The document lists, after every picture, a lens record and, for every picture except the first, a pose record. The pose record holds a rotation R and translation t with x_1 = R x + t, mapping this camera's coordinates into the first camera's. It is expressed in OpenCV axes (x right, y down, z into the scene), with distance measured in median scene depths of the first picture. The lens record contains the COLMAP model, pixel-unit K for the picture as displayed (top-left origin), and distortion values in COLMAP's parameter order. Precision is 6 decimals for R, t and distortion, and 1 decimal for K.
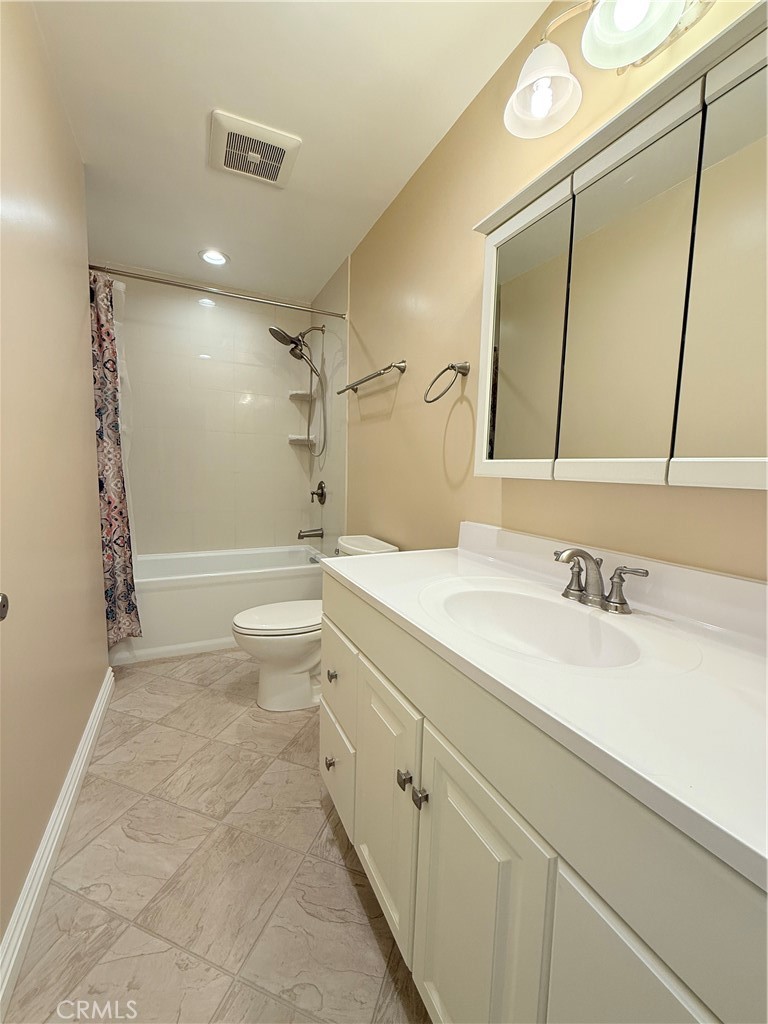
lens RADIAL K [[404.9, 0, 382.5], [0, 404.9, 508.3], [0, 0, 1]] dist [0.001135, -0.000402]
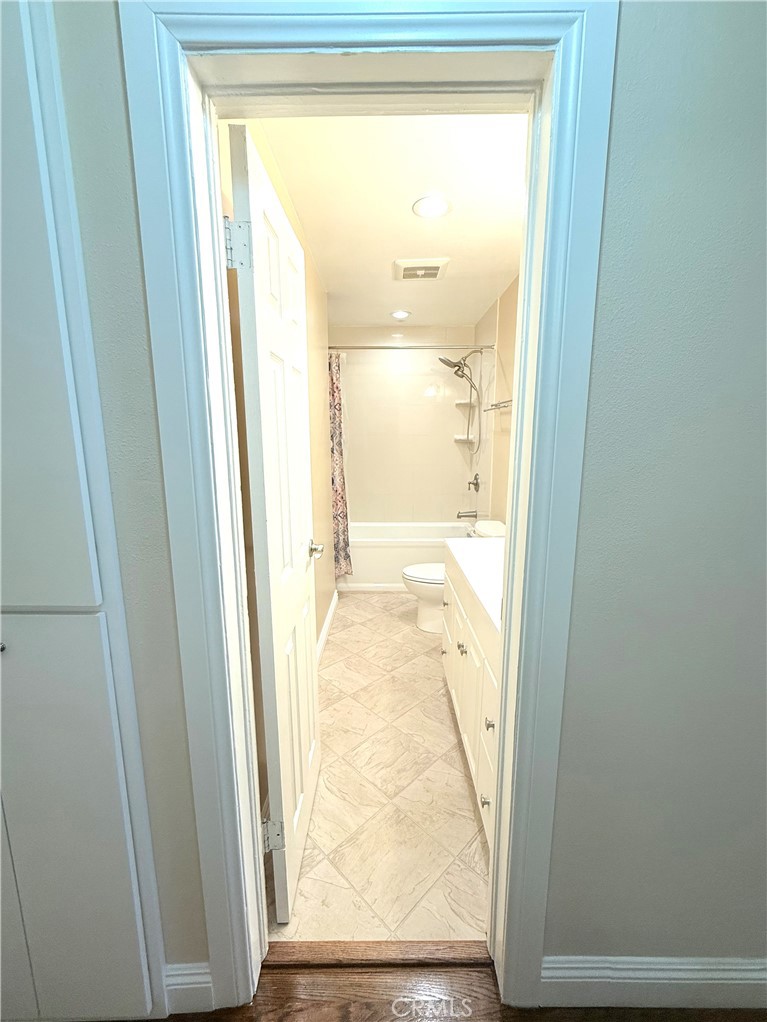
lens RADIAL K [[404.1, 0, 383.7], [0, 404.1, 507.8], [0, 0, 1]] dist [0.001135, -0.000402]
pose [[0.897473, 0.051873, -0.438008, 0.212477], [-0.019036, 0.996690, 0.079032, -0.079865], [0.440658, -0.062591, 0.895490, -0.378059]]
